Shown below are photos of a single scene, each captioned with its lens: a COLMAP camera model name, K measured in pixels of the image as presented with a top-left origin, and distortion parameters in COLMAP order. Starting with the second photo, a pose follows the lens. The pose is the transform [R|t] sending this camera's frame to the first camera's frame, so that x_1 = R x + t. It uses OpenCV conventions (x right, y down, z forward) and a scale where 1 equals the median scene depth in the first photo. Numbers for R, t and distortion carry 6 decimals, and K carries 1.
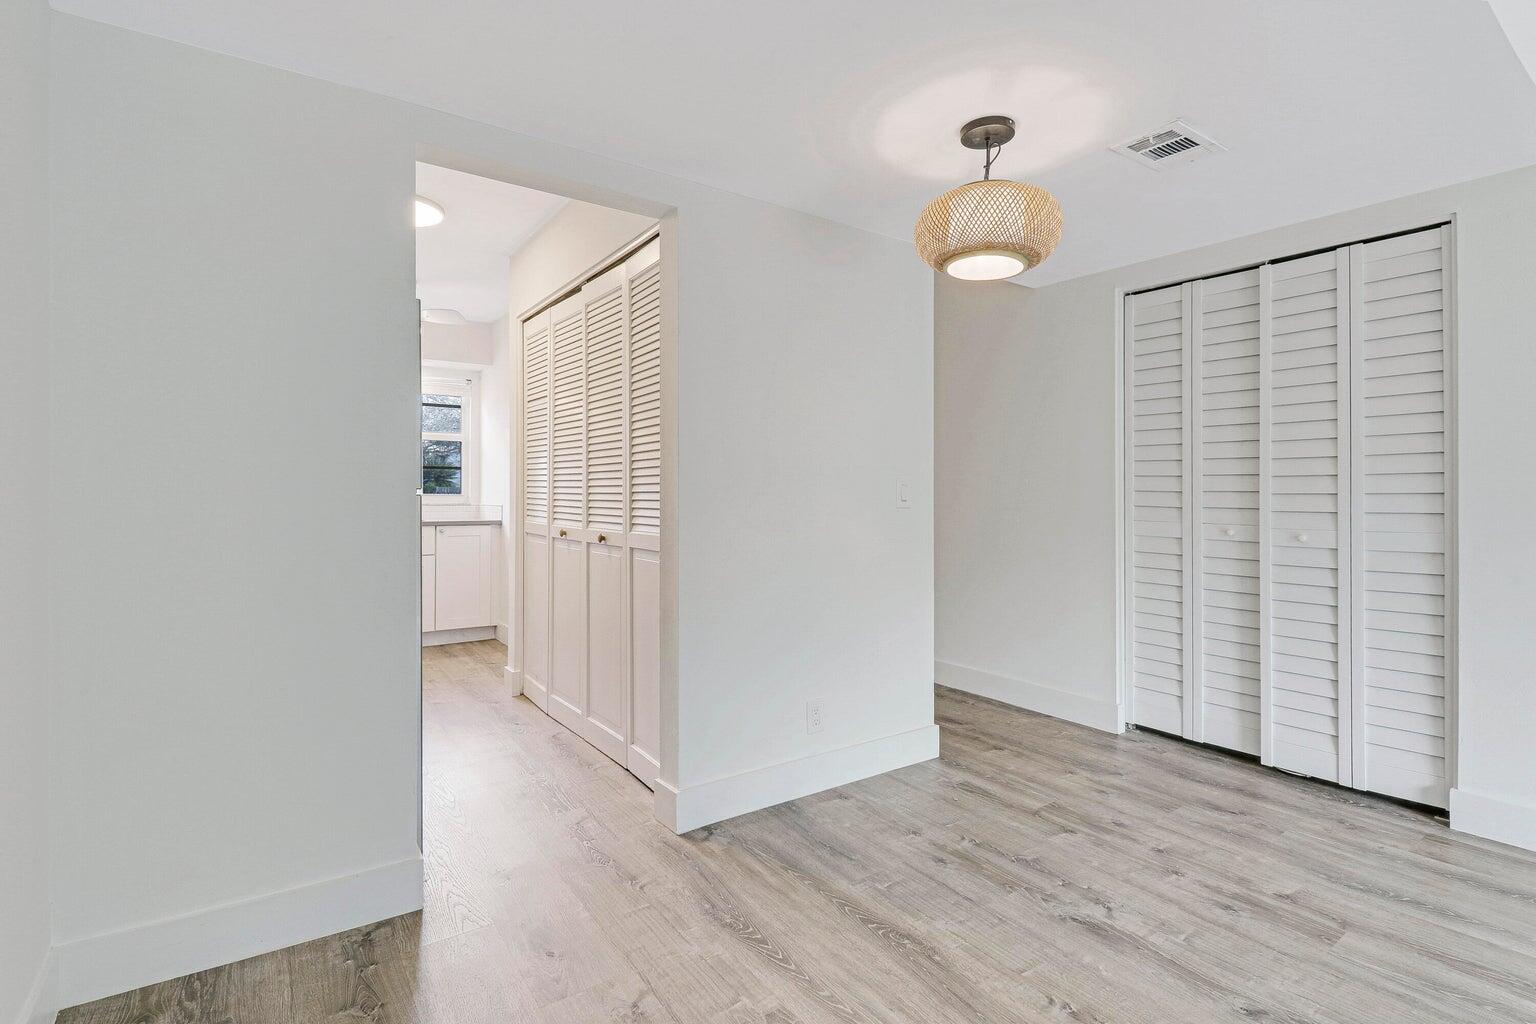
lens RADIAL K [[735.9, 0, 766.7], [0, 735.9, 485.9], [0, 0, 1]] dist [-0.000064, -0.011643]
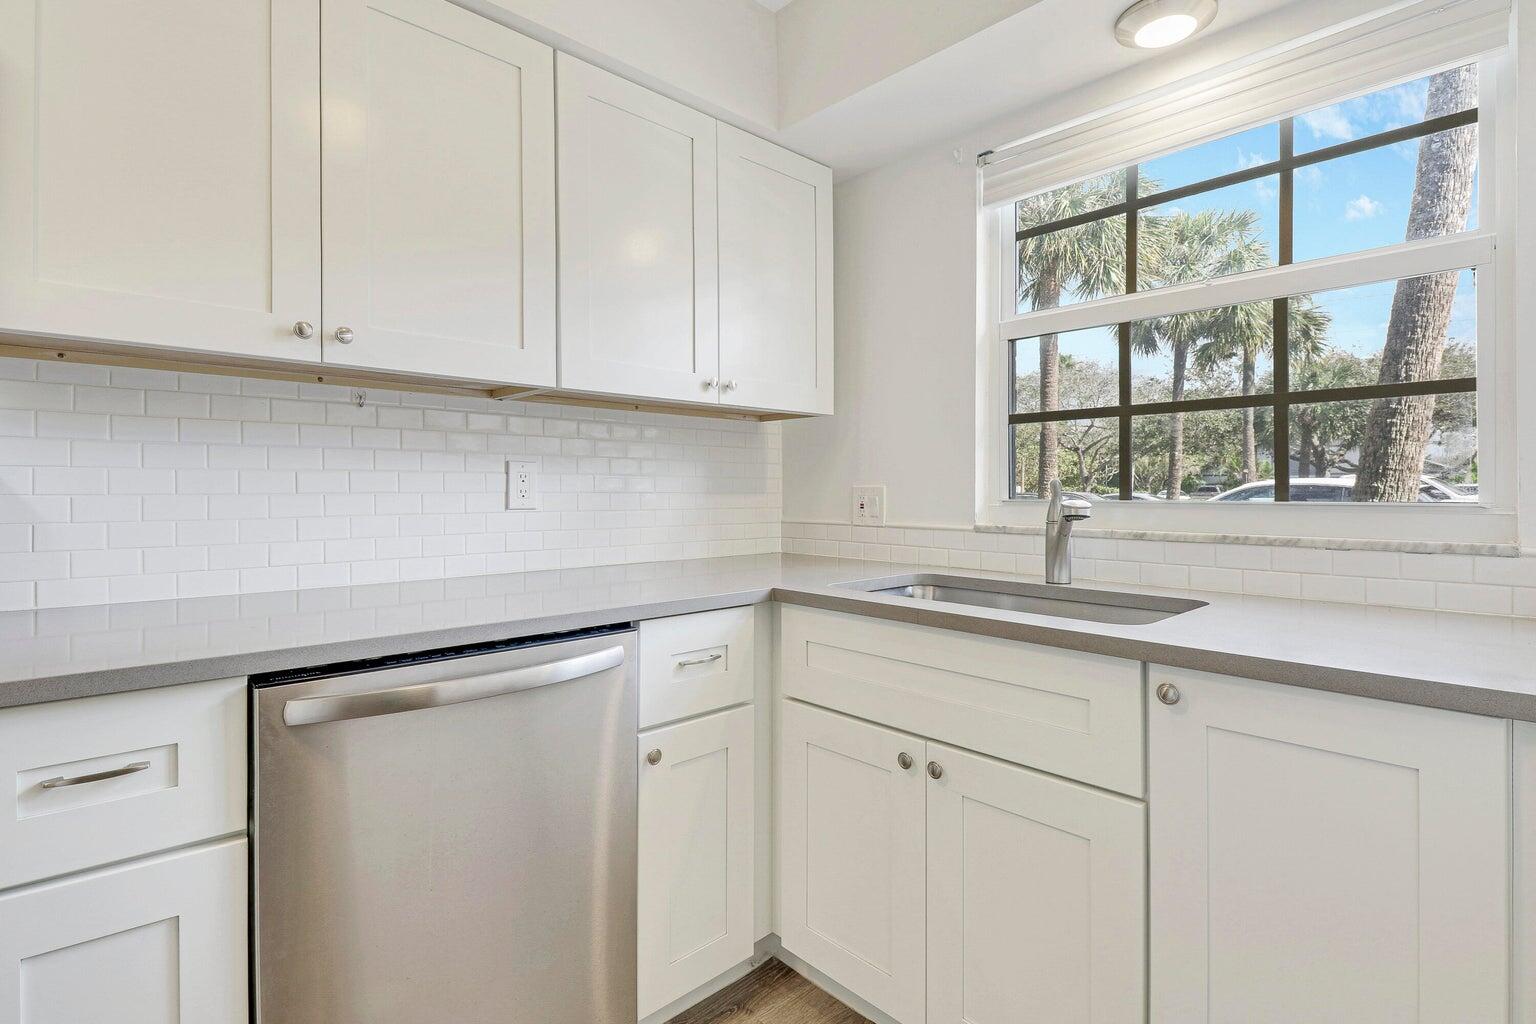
lens RADIAL K [[735.9, 0, 766.7], [0, 735.9, 485.9], [0, 0, 1]] dist [-0.000064, -0.011643]
pose [[0.145014, -0.010124, -0.989378, -0.439803], [0.010977, 0.999903, -0.008623, 0.011029], [0.989369, -0.009610, 0.145111, 1.449834]]
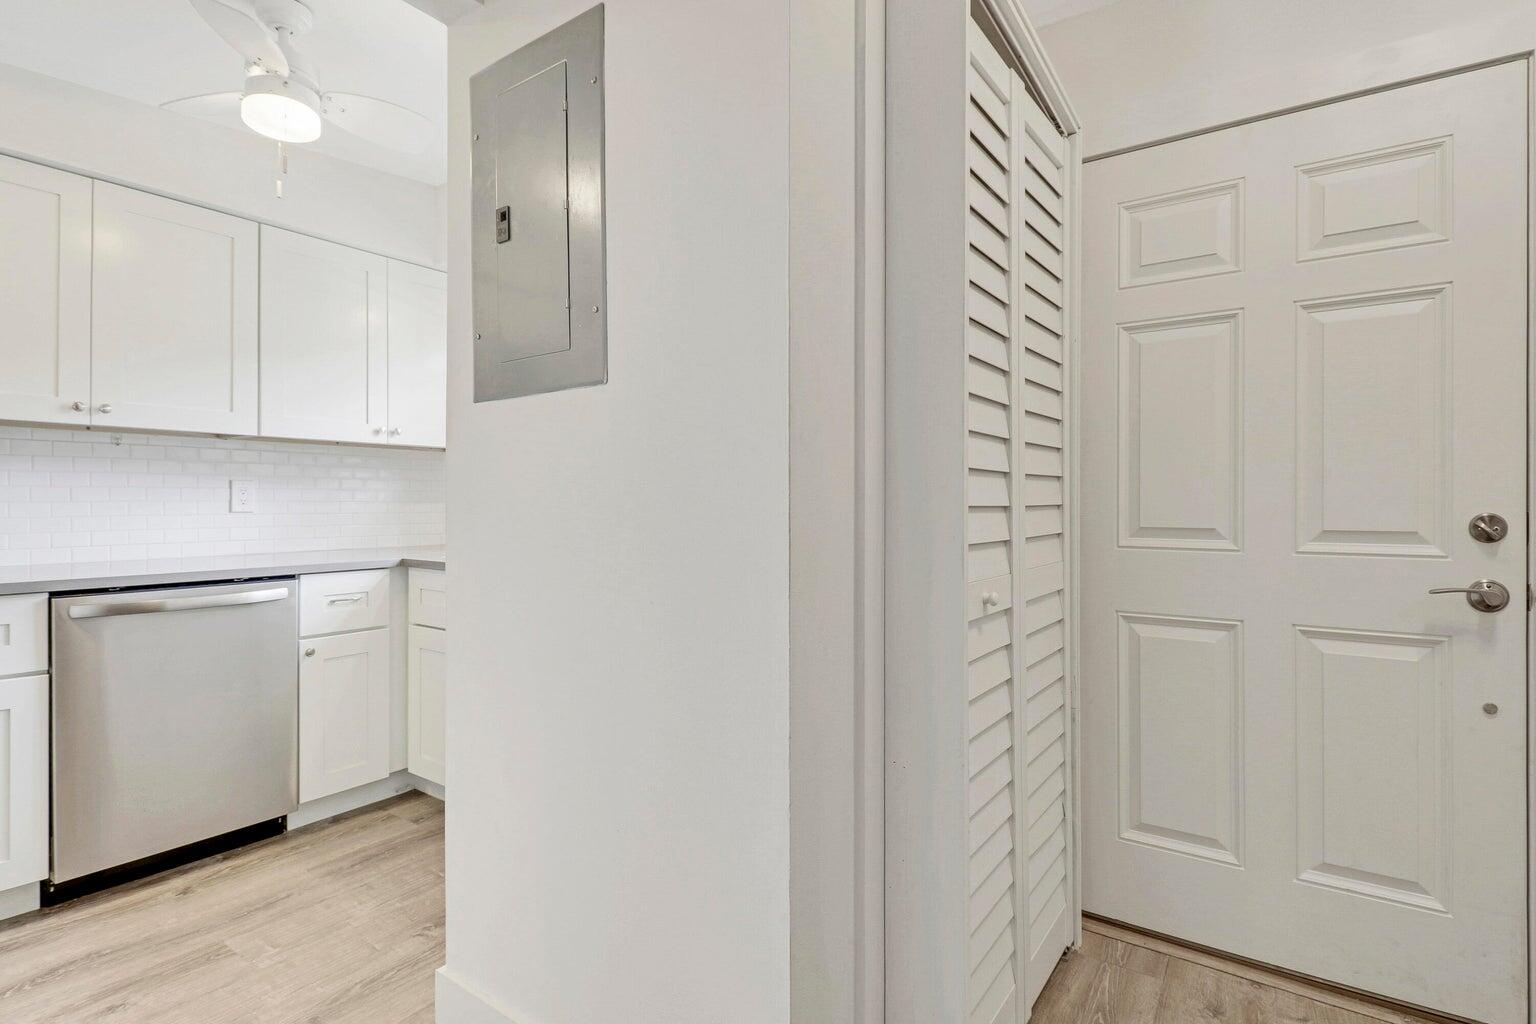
lens RADIAL K [[739.5, 0, 772.5], [0, 739.5, 498.4], [0, 0, 1]] dist [0.000313, -0.011295]
pose [[0.347708, -0.008646, -0.937563, 0.012473], [0.009853, 0.999936, -0.005567, 0.017108], [0.937551, -0.007303, 0.347770, 1.635278]]
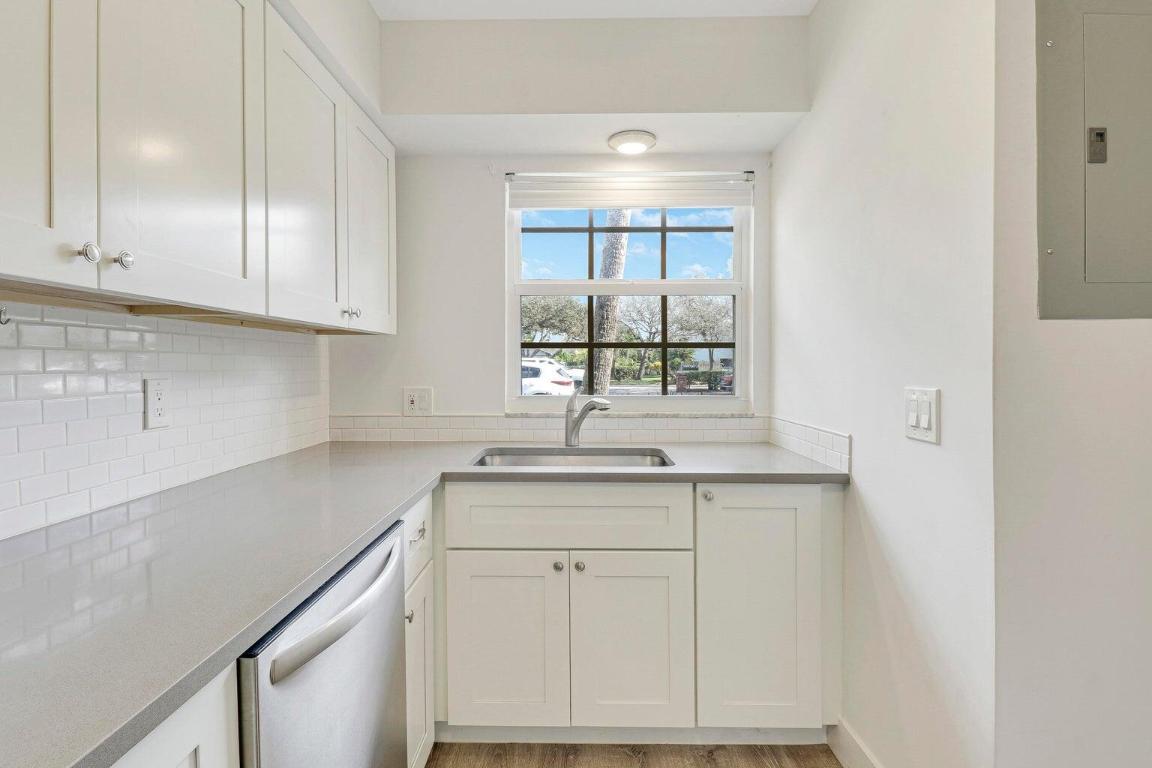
lens RADIAL K [[545.8, 0, 570.4], [0, 545.8, 375.1], [0, 0, 1]] dist [0.000115, -0.007507]
pose [[0.813057, 0.006747, -0.582144, -0.543840], [0.010239, 0.999612, 0.025886, -0.027543], [0.582094, -0.027008, 0.812673, 1.176867]]
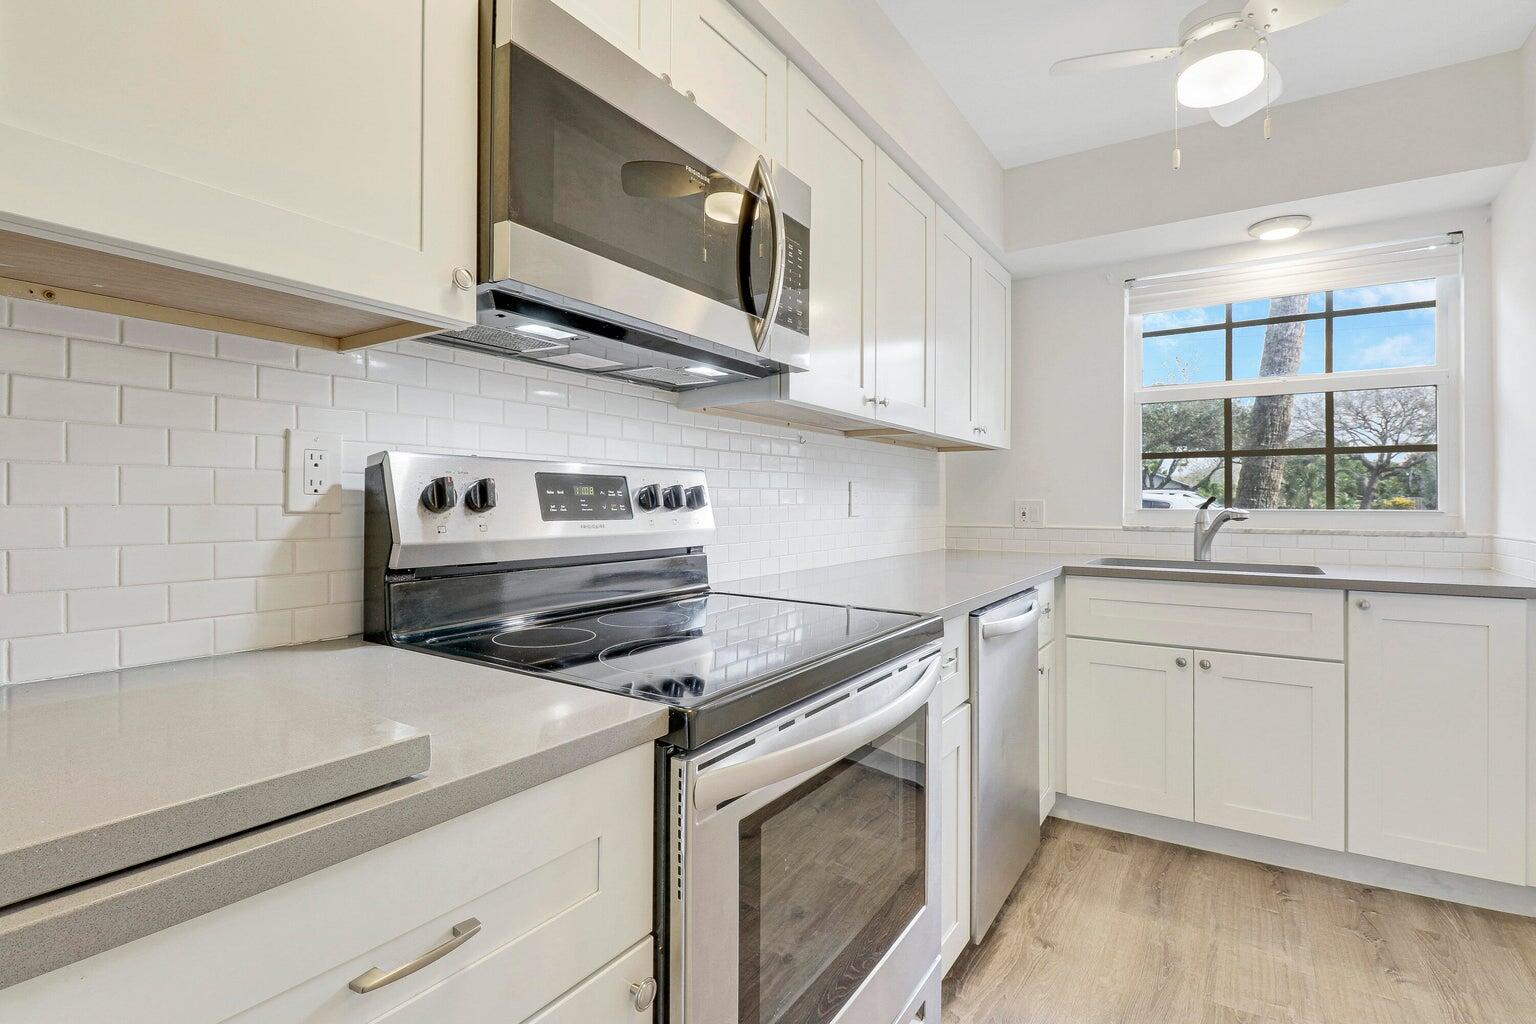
lens RADIAL K [[726.7, 0, 768.2], [0, 726.7, 504.2], [0, 0, 1]] dist [0.002728, -0.012806]
pose [[0.376869, -0.001506, -0.926265, -0.340235], [0.010398, 0.999943, 0.002605, 0.005341], [0.926208, -0.010613, 0.376863, 0.936917]]
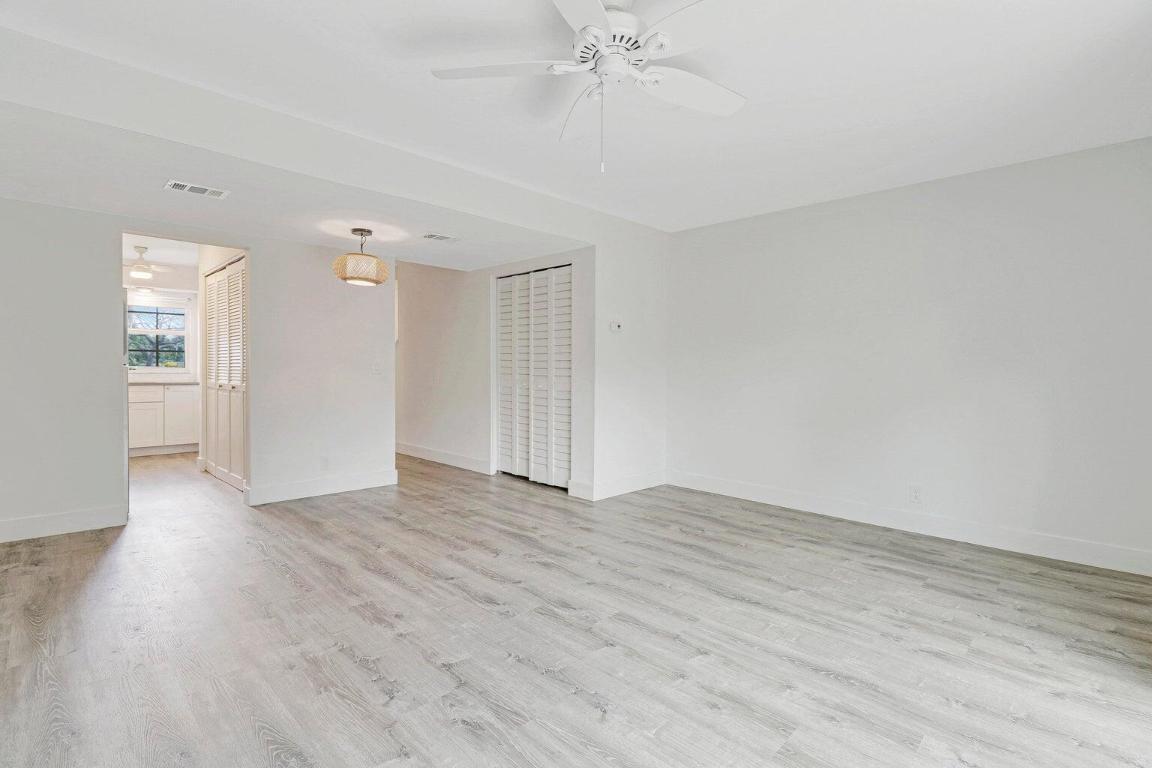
lens RADIAL K [[540.4, 0, 575.7], [0, 540.4, 372.0], [0, 0, 1]] dist [0.002378, -0.015316]
pose [[0.984050, 0.002859, 0.177868, 0.472338], [-0.005808, 0.999854, 0.016058, -0.004698], [-0.177796, -0.016834, 0.983923, -0.713858]]
